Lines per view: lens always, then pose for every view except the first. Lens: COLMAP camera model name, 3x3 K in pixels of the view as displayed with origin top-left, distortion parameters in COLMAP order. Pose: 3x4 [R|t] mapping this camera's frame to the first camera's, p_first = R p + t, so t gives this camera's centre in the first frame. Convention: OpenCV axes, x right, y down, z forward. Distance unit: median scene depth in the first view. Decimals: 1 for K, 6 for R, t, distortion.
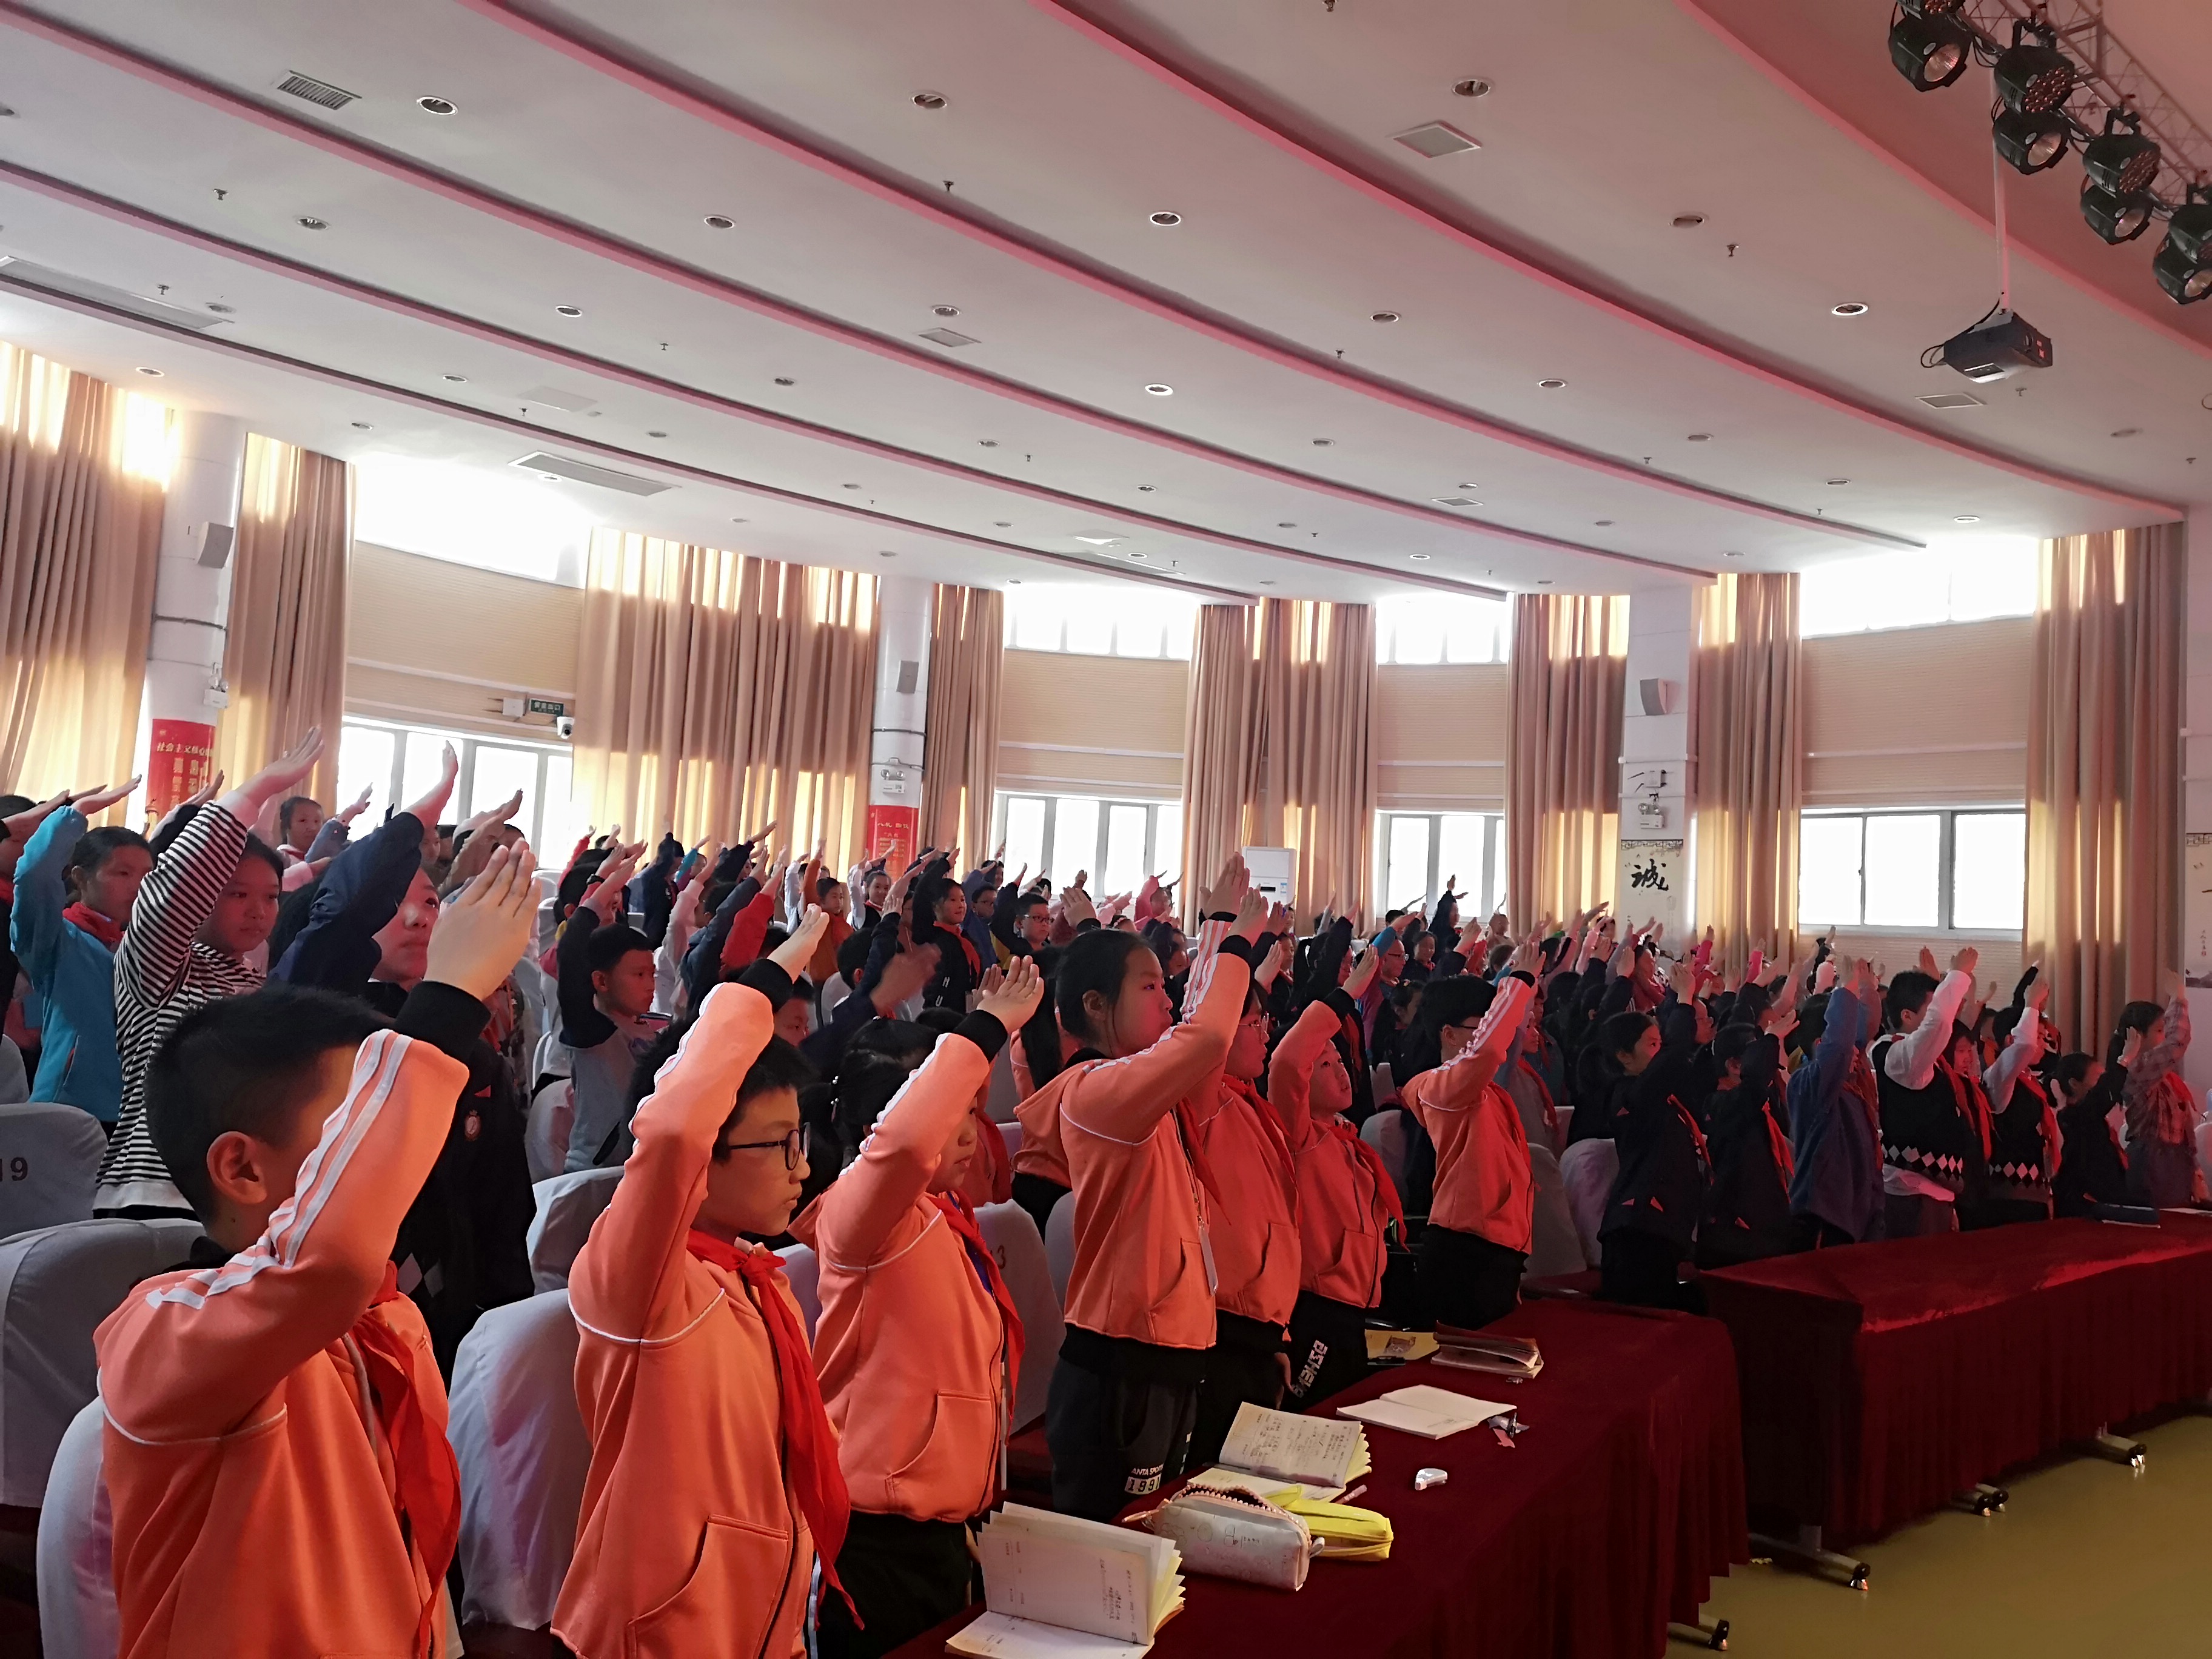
lens RADIAL K [[1736.4, 0, 1107.6], [0, 1736.4, 823.9], [0, 0, 1]] dist [0.083764, -0.108986]
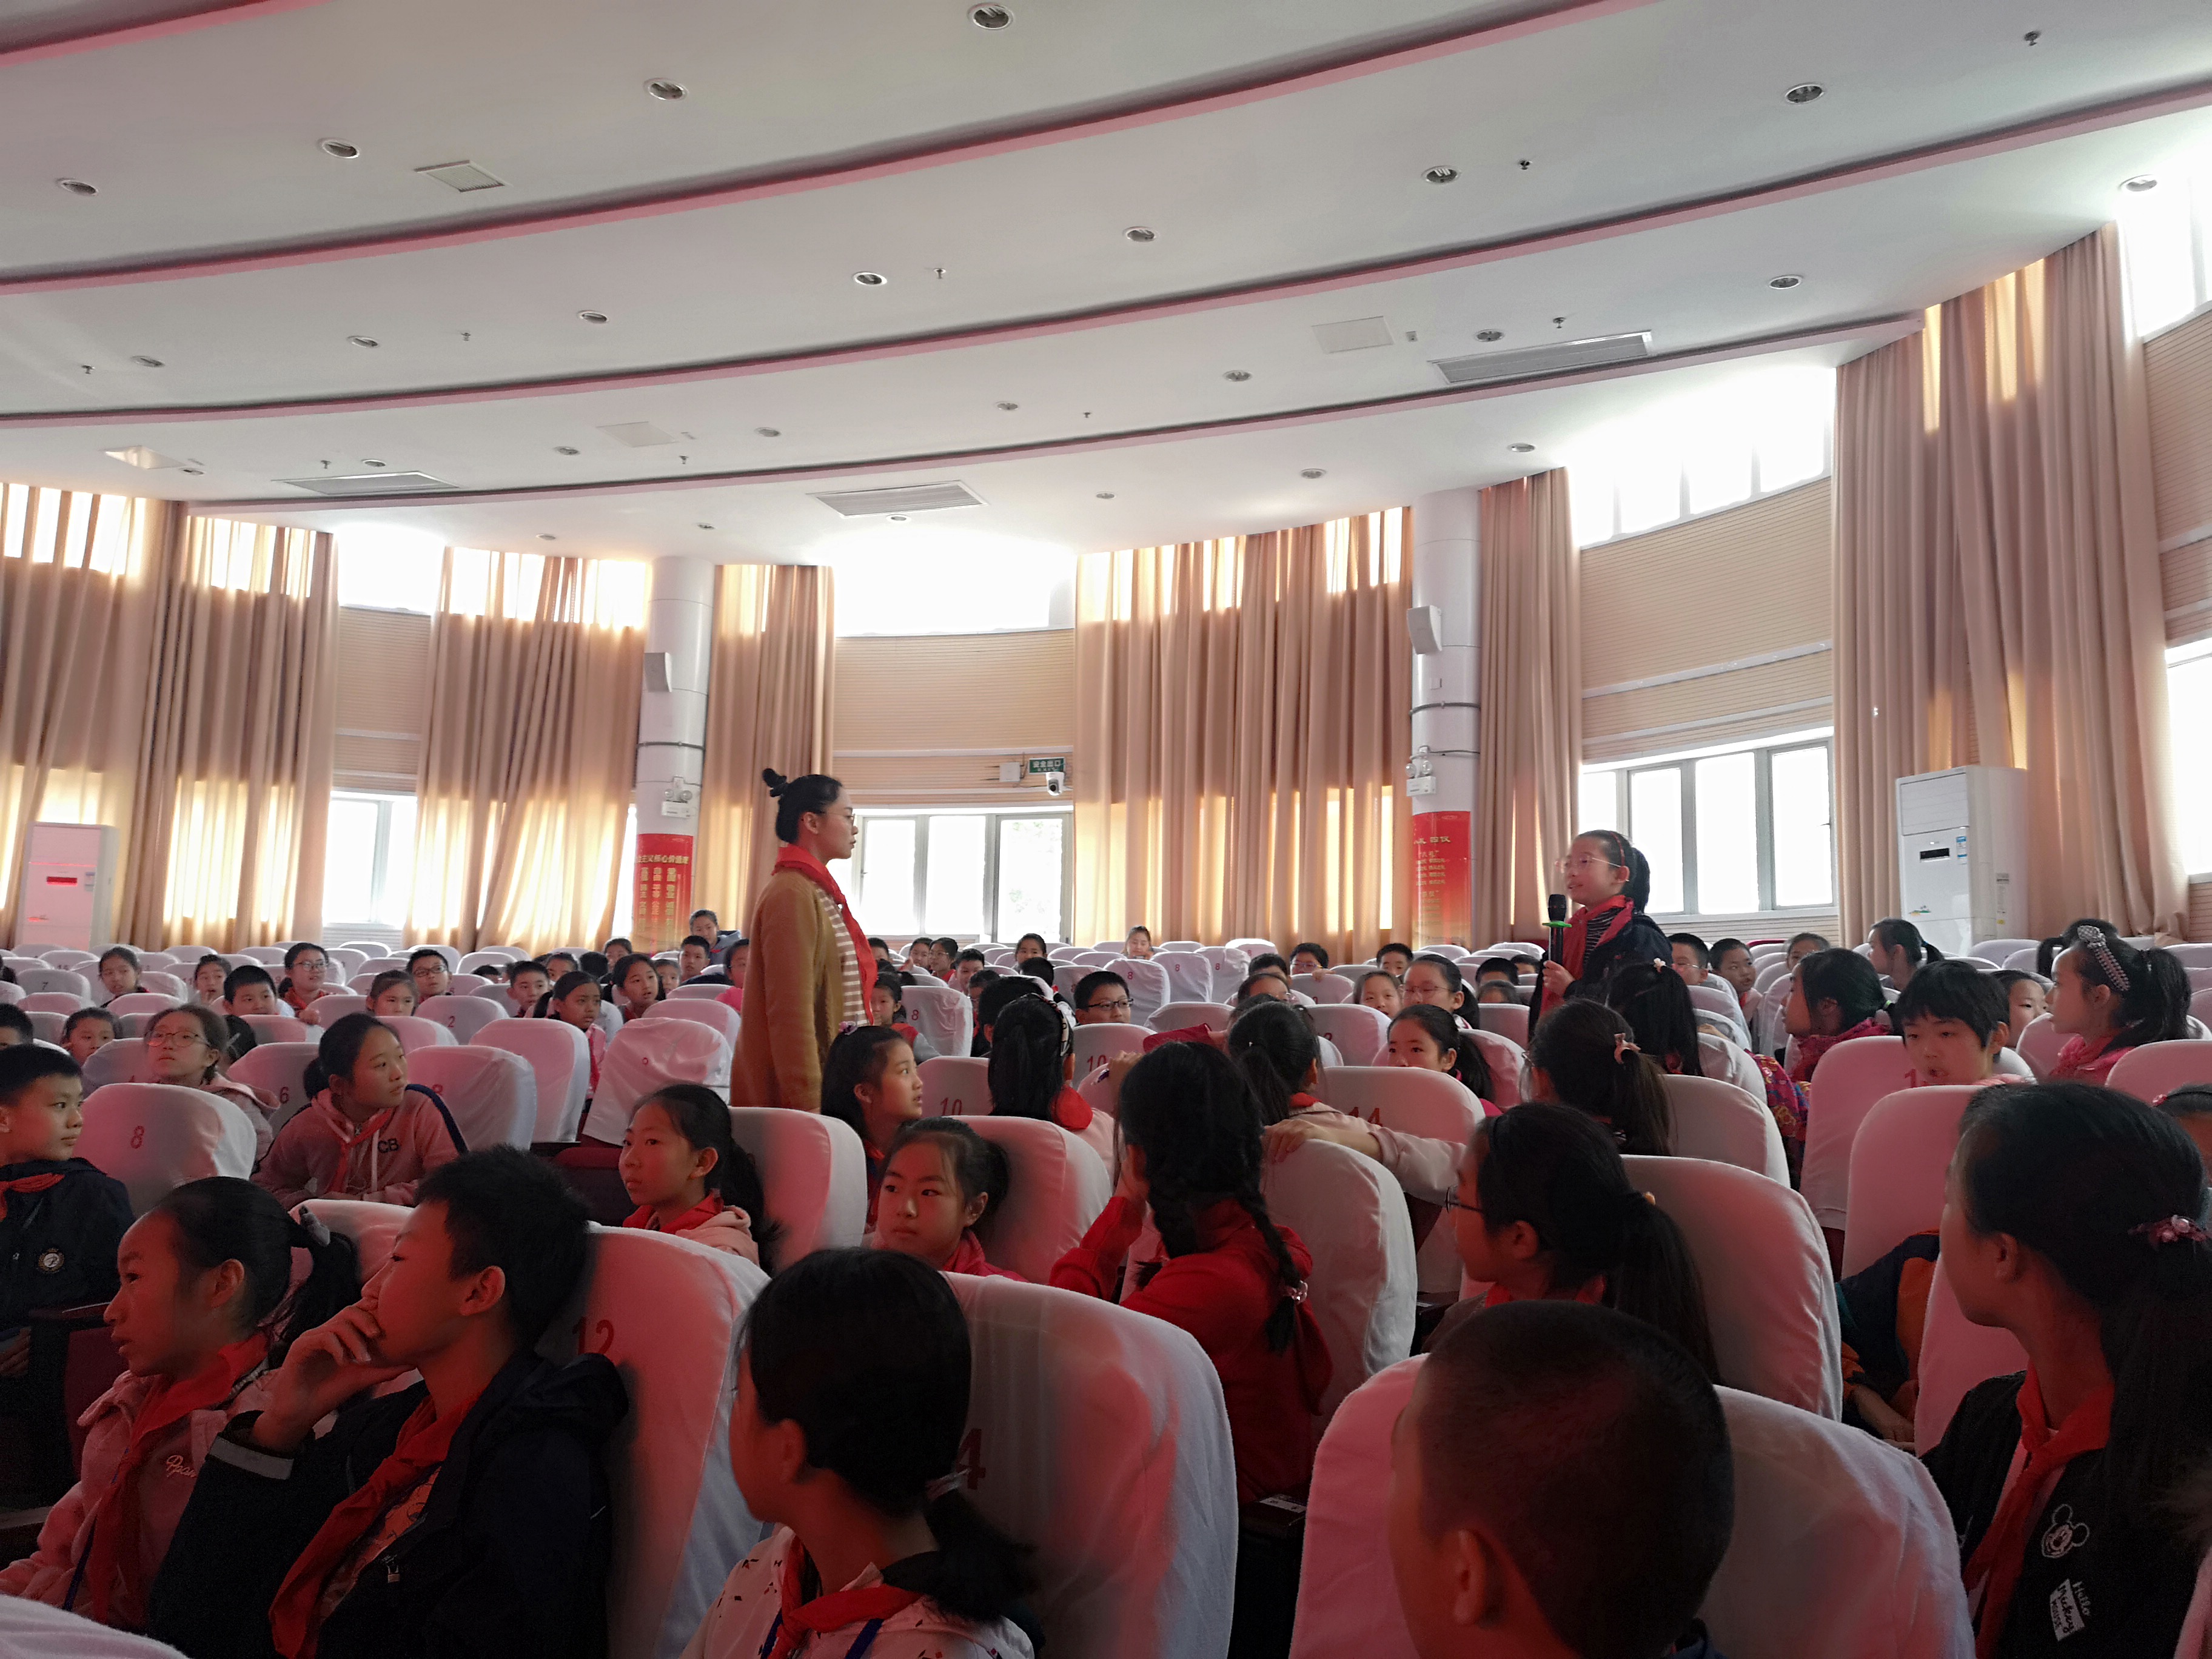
lens RADIAL K [[1736.4, 0, 1107.6], [0, 1736.4, 823.9], [0, 0, 1]] dist [0.083764, -0.108986]
pose [[0.455020, -0.151890, -0.877432, 0.454248], [0.070567, 0.988397, -0.134504, 0.081987], [0.887681, -0.000715, 0.460458, 0.593380]]
